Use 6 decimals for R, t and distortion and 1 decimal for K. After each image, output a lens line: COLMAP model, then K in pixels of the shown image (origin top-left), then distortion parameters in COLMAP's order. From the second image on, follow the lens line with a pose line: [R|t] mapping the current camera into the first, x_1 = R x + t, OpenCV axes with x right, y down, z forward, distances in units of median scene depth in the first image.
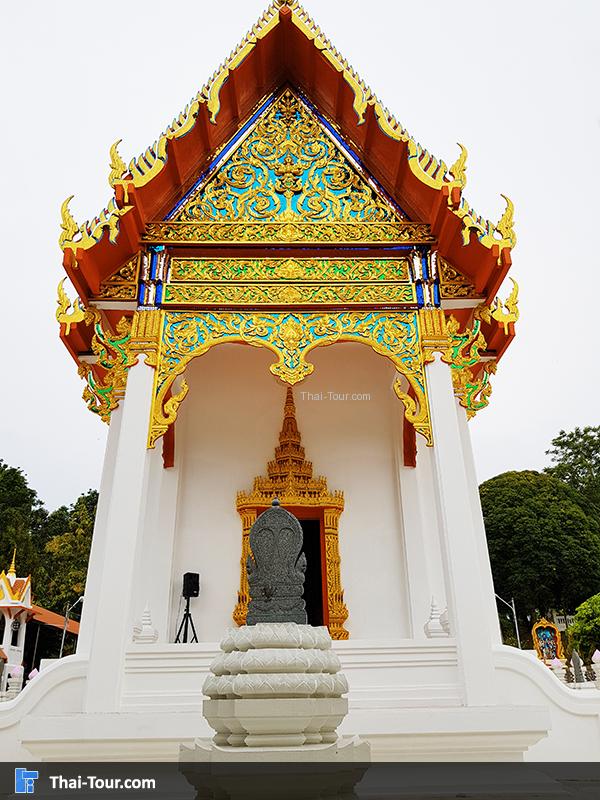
lens RADIAL K [[614.2, 0, 300.0], [0, 614.2, 400.0], [0, 0, 1]] dist [0.001030, -0.000731]
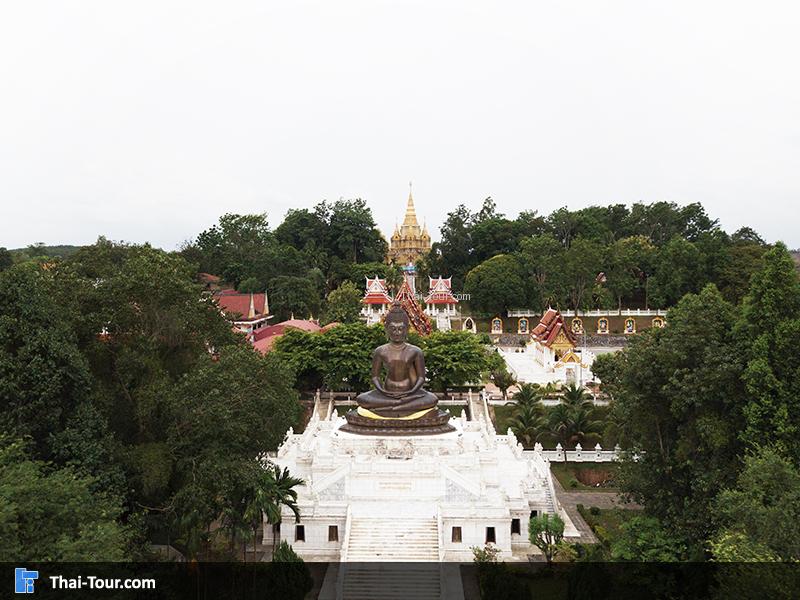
lens RADIAL K [[614.2, 0, 400.0], [0, 614.2, 300.0], [0, 0, 1]] dist [0.001030, -0.000731]
pose [[0.999239, 0.012910, -0.036814, 0.047661], [0.005911, 0.882654, 0.469987, -1.028067], [0.038561, -0.469847, 0.881905, -1.451396]]
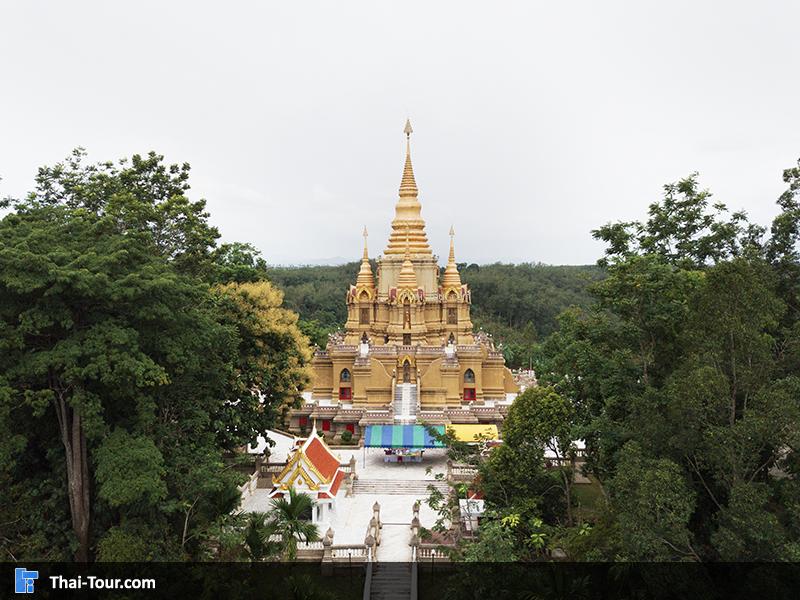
lens RADIAL K [[614.2, 0, 400.0], [0, 614.2, 300.0], [0, 0, 1]] dist [0.001030, -0.000731]
pose [[0.998463, 0.022092, -0.050834, 0.008553], [0.004666, 0.880380, 0.474246, 0.051641], [0.055230, -0.473754, 0.878924, 1.579751]]
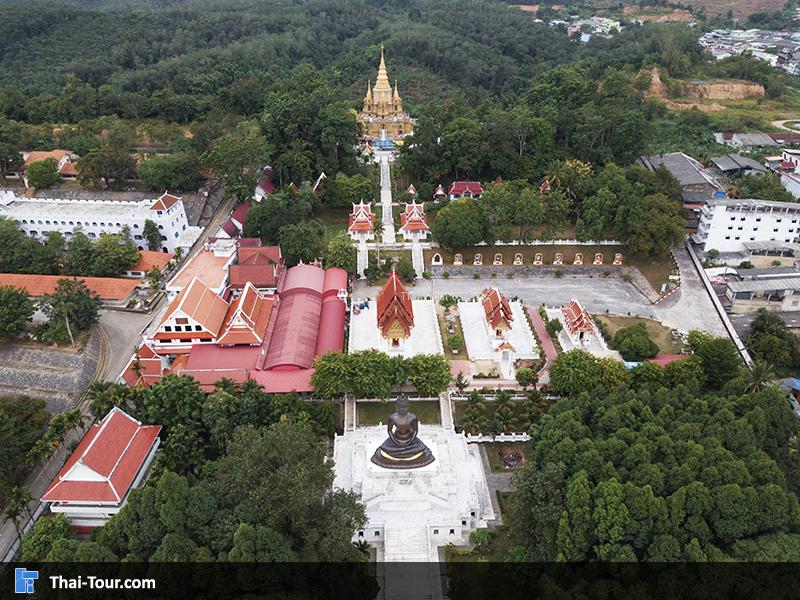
lens RADIAL K [[614.2, 0, 400.0], [0, 614.2, 300.0], [0, 0, 1]] dist [0.001030, -0.000731]
pose [[0.999020, 0.007481, 0.043614, -0.112353], [-0.039843, 0.580894, 0.813003, -2.386330], [-0.019254, -0.813945, 0.580623, -1.322905]]
